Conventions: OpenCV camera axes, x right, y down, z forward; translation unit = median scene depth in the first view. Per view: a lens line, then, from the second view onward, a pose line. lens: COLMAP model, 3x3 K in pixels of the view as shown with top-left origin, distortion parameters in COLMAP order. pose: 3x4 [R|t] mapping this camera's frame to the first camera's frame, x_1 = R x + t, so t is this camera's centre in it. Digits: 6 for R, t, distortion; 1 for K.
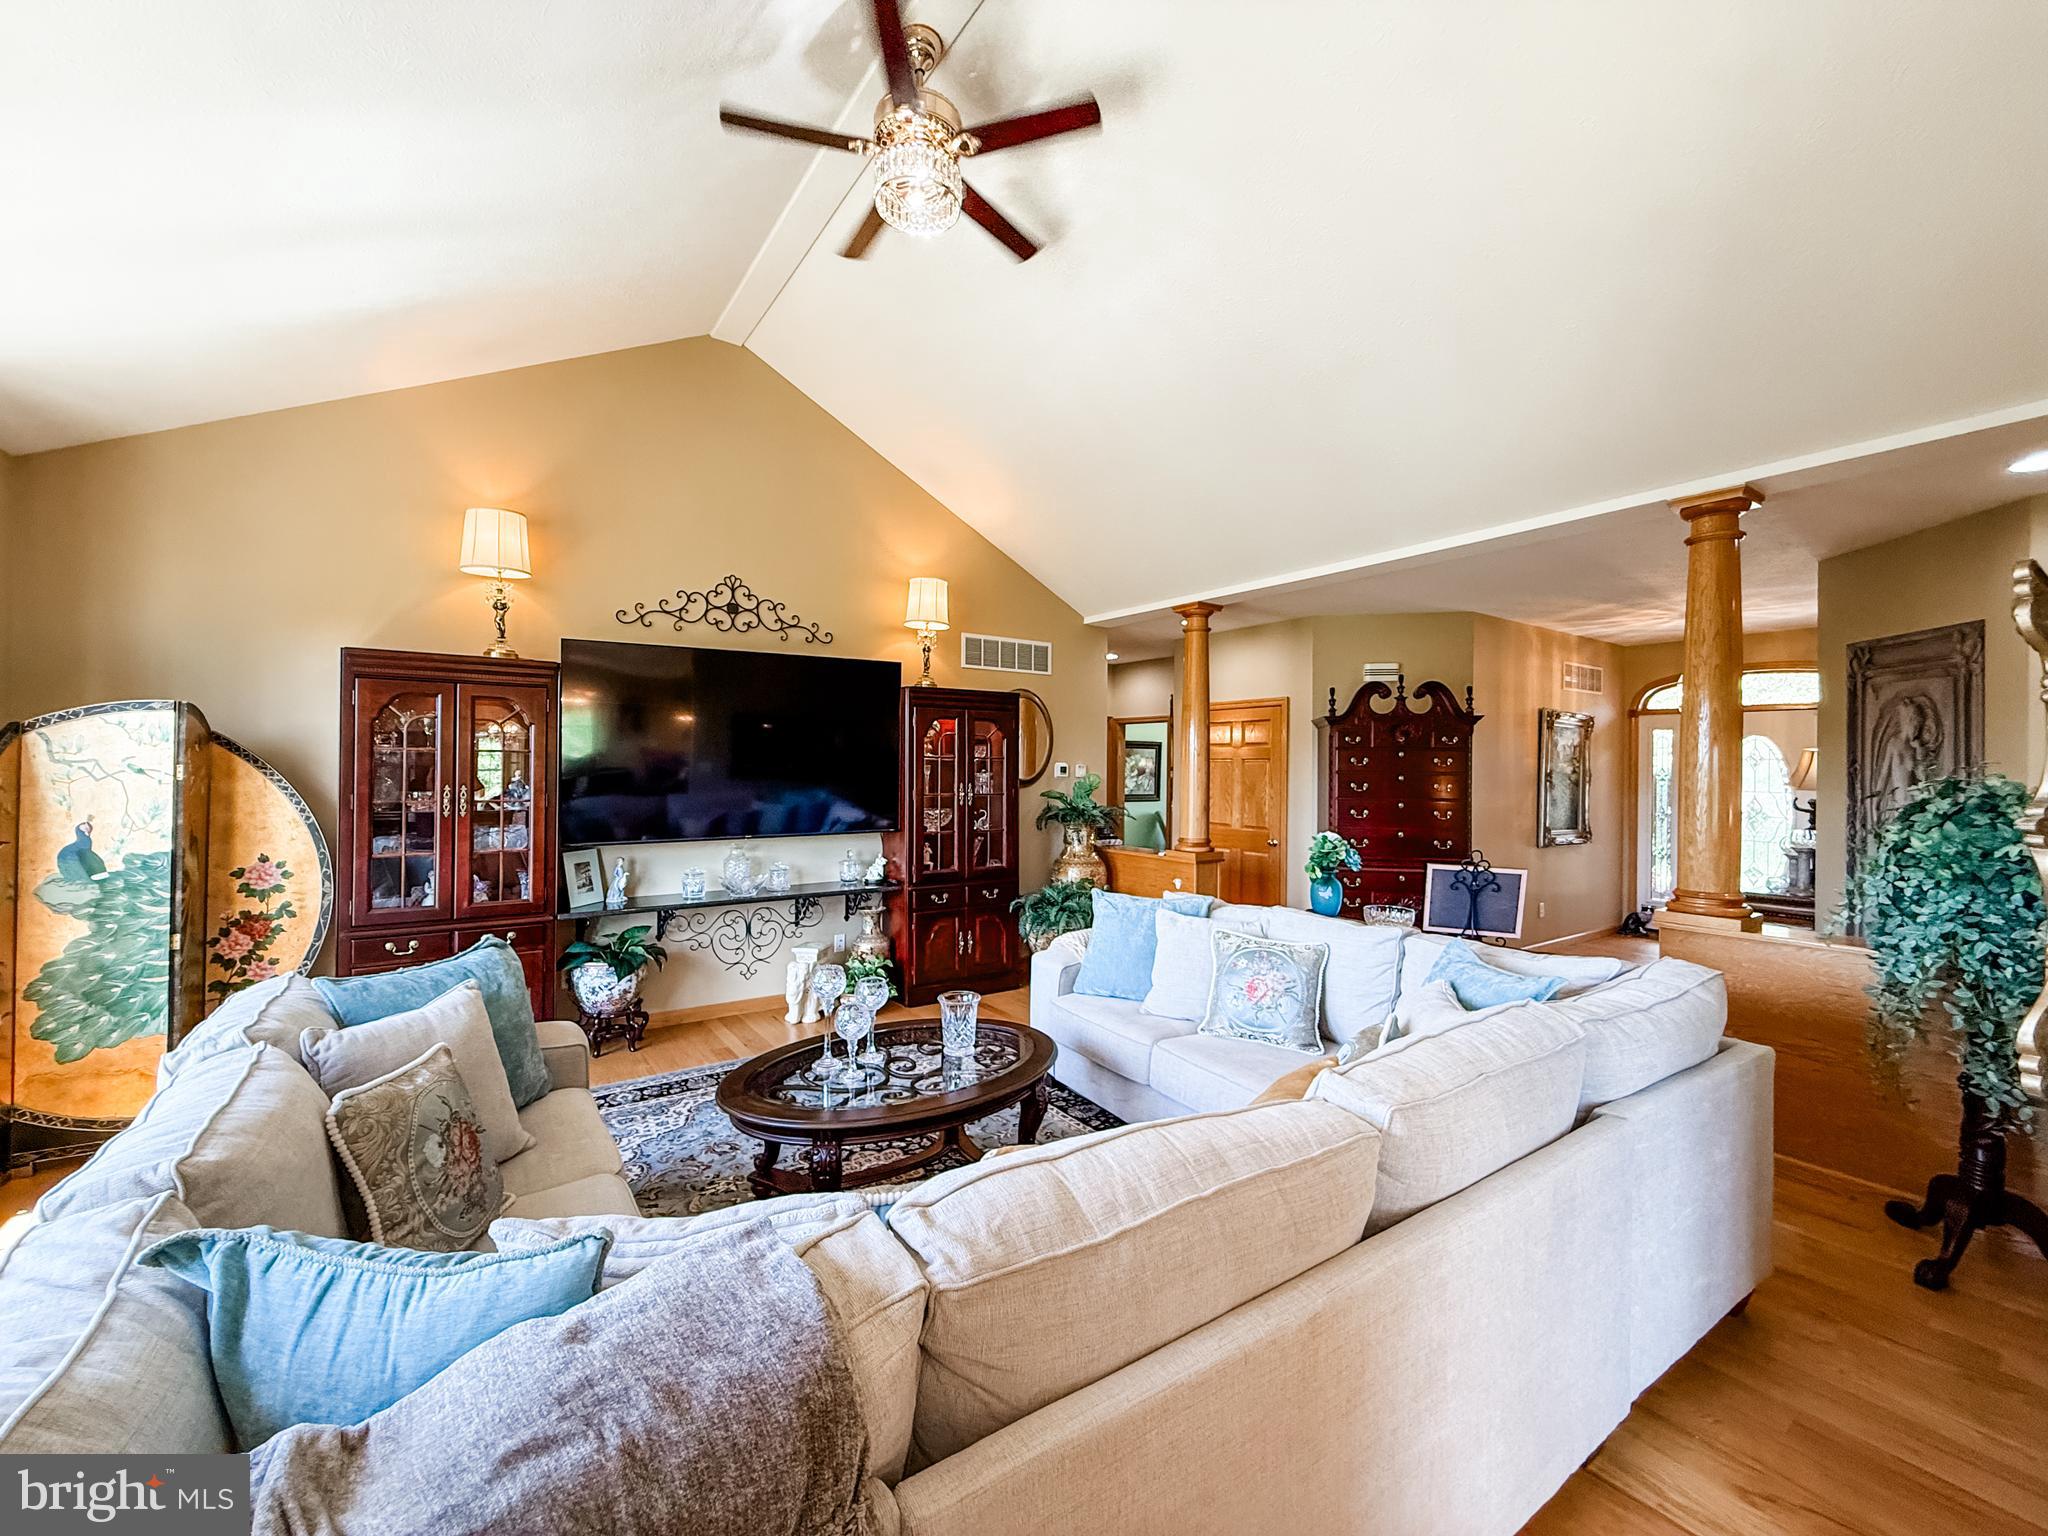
lens RADIAL K [[818.1, 0, 1023.0], [0, 818.1, 773.9], [0, 0, 1]] dist [0.000993, 0.000036]
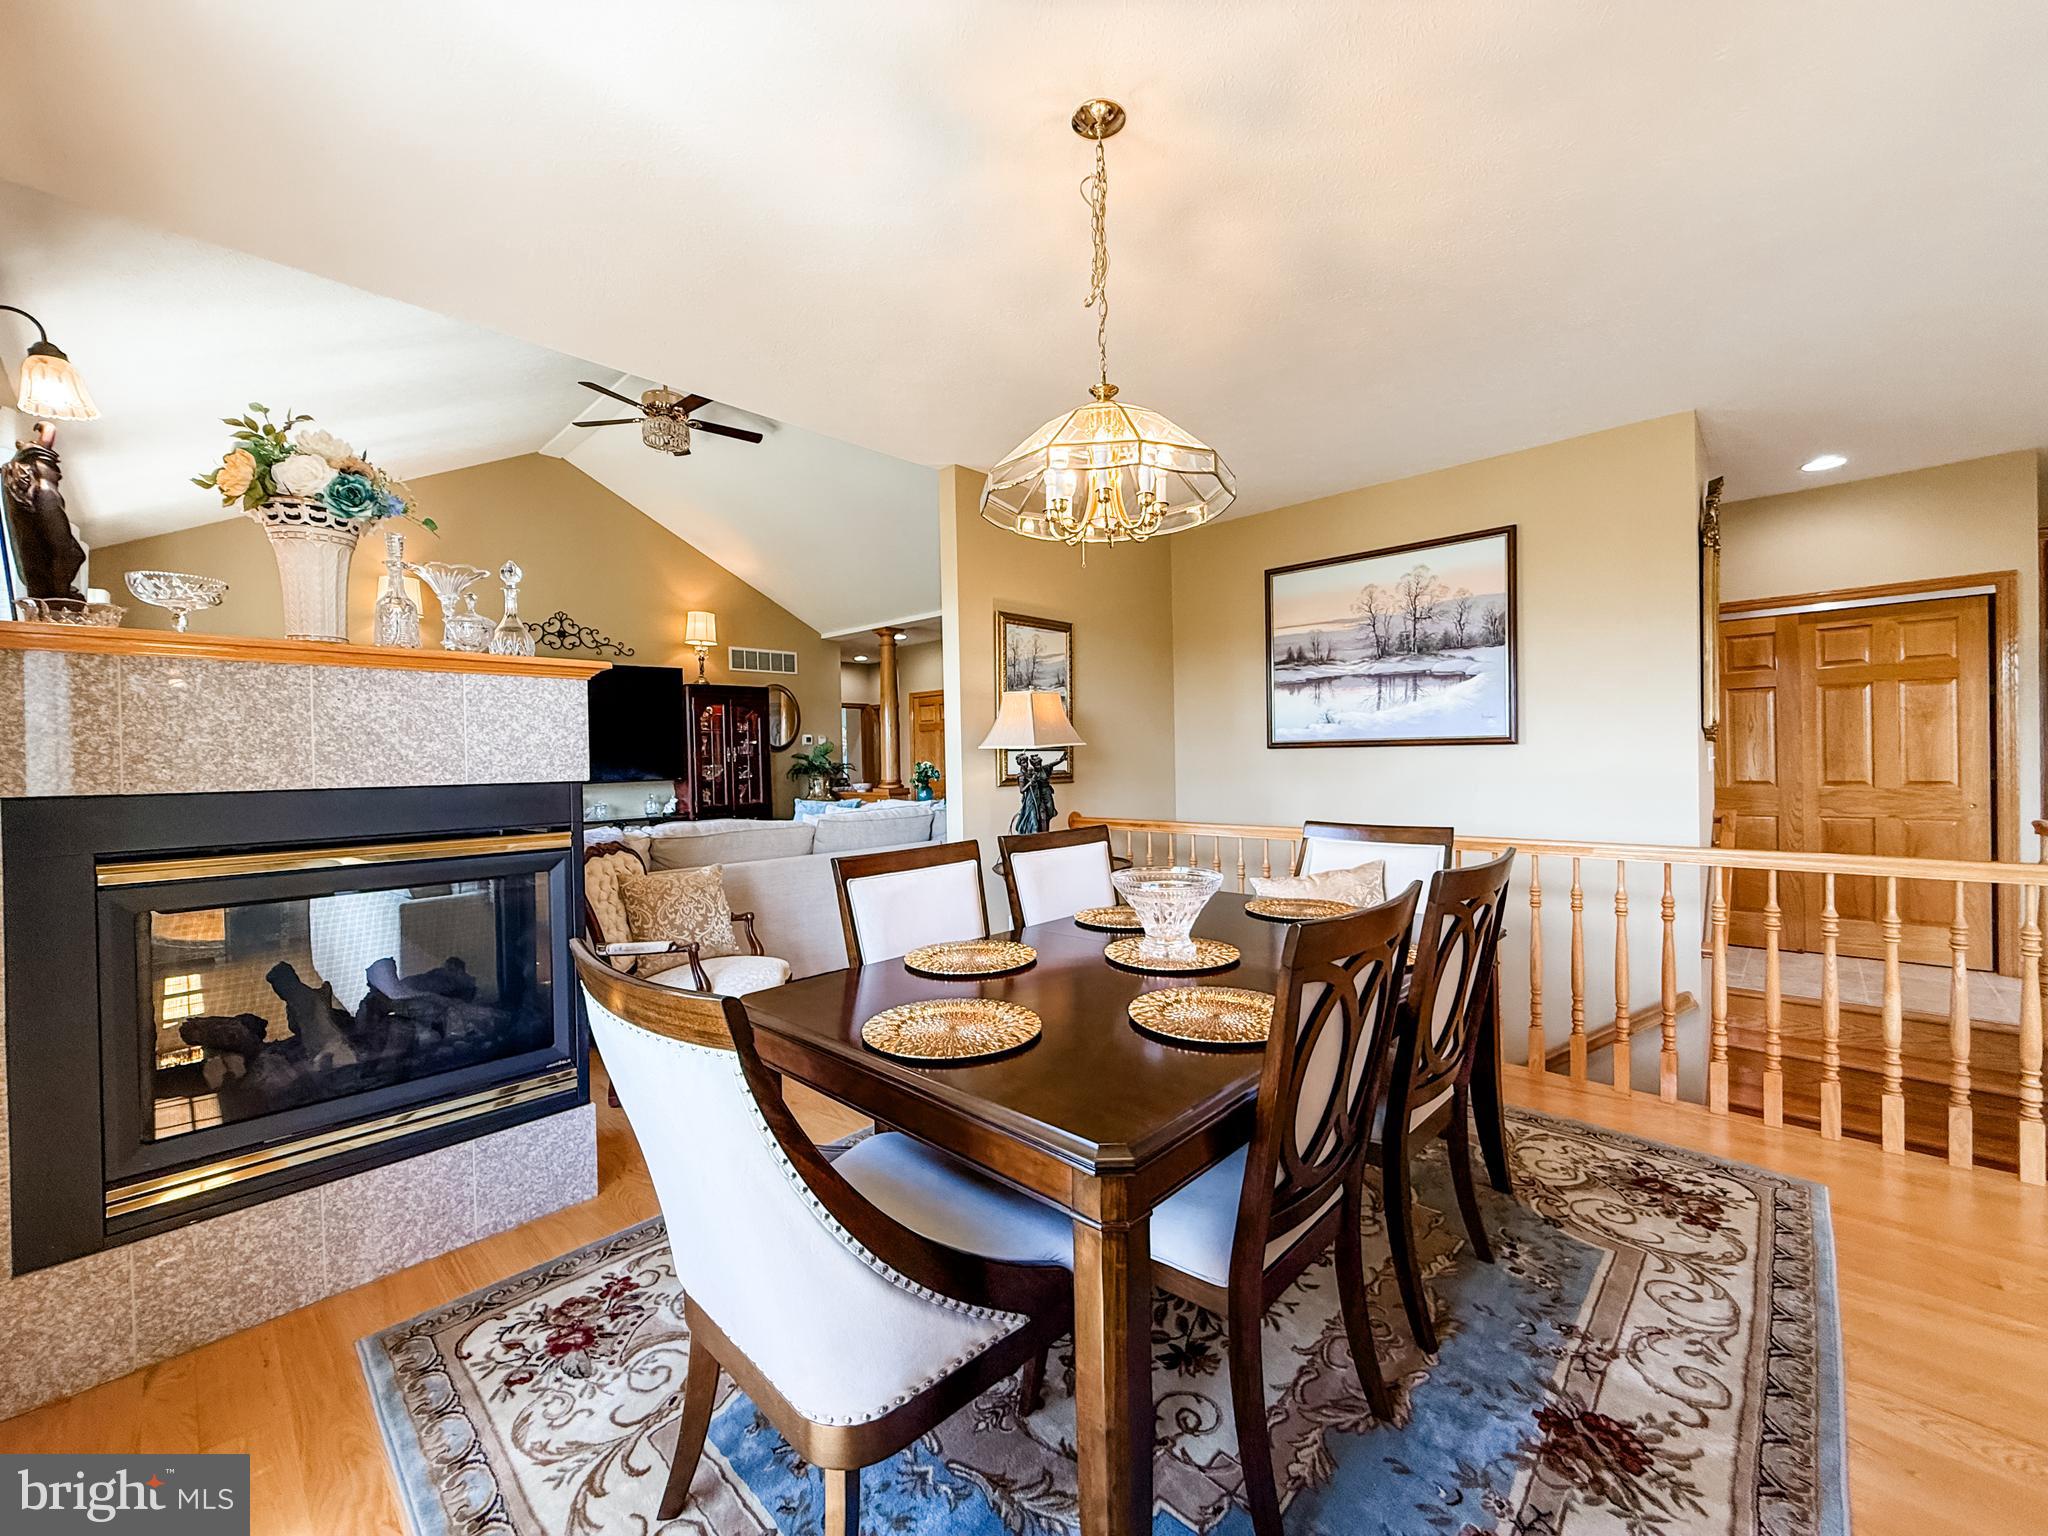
lens RADIAL K [[818.1, 0, 1018.9], [0, 818.1, 764.1], [0, 0, 1]] dist [0.000993, 0.000036]
pose [[0.981520, -0.032125, 0.188646, 0.157095], [0.032086, 0.999480, 0.003262, 0.051859], [-0.188653, 0.002851, 0.982040, -0.557691]]
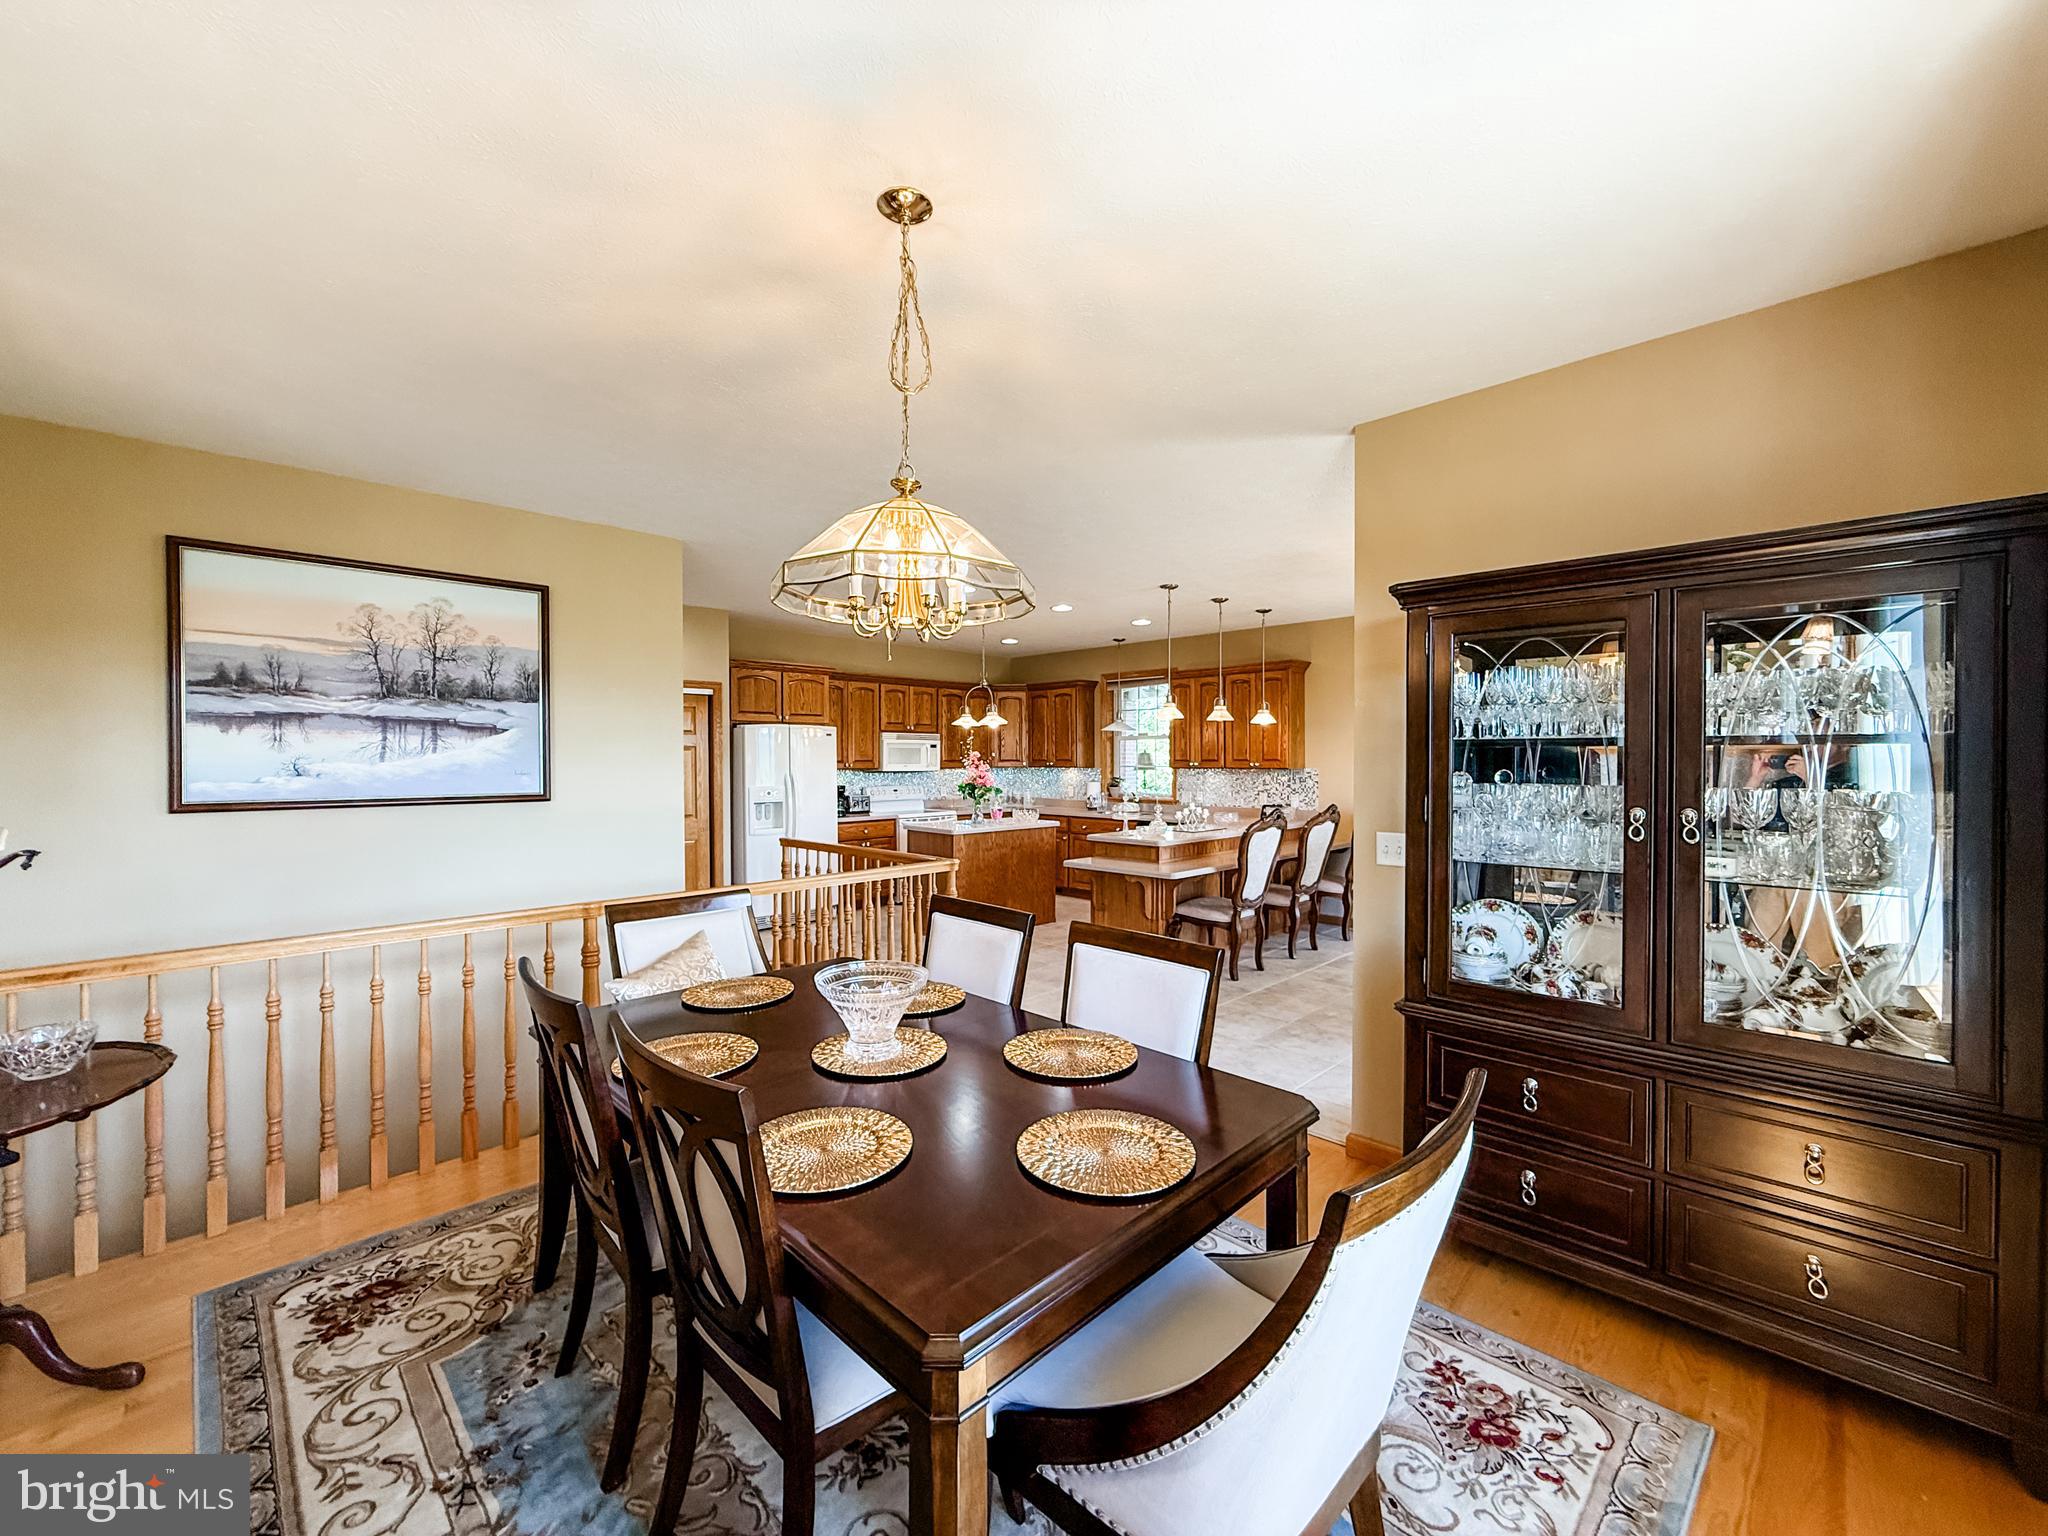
lens RADIAL K [[818.1, 0, 1022.5], [0, 818.1, 768.8], [0, 0, 1]] dist [0.000993, 0.000036]
pose [[-0.175621, -0.024540, 0.984152, -0.072474], [0.010162, 0.999591, 0.026739, 0.006591], [-0.984405, 0.014697, -0.175300, -0.223352]]
